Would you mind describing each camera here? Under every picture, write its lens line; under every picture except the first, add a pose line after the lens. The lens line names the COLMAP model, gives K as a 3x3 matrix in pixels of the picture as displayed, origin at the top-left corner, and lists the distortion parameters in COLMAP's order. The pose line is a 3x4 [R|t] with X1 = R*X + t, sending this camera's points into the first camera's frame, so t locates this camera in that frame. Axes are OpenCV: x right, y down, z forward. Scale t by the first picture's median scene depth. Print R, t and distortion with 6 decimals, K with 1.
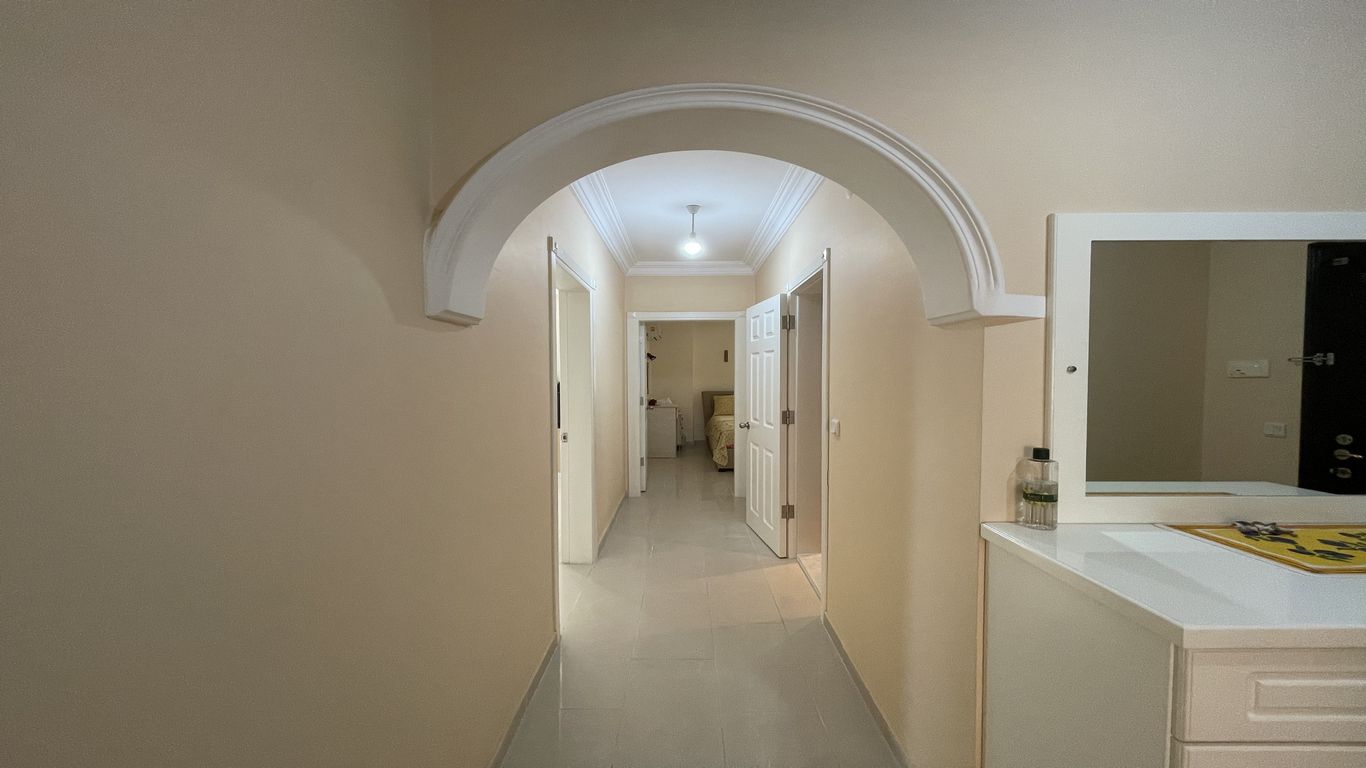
lens RADIAL K [[552.8, 0, 681.8], [0, 552.8, 386.4], [0, 0, 1]] dist [0.001584, 0.000196]
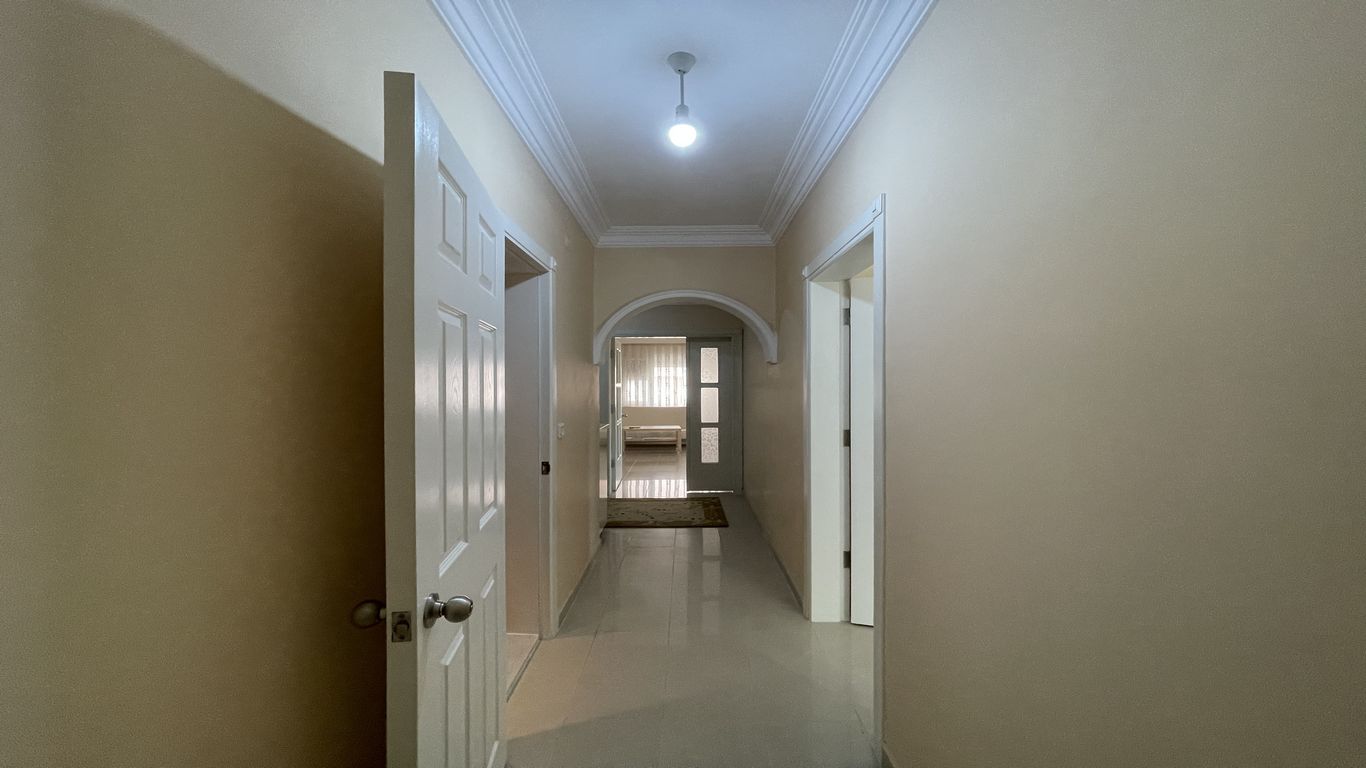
lens RADIAL K [[552.8, 0, 681.8], [0, 552.8, 386.4], [0, 0, 1]] dist [0.001584, 0.000196]
pose [[1.000000, 0.000840, 0.000083, 0.011921], [-0.000839, 0.999957, -0.009239, -0.011314], [-0.000091, 0.009239, 0.999957, 0.295474]]
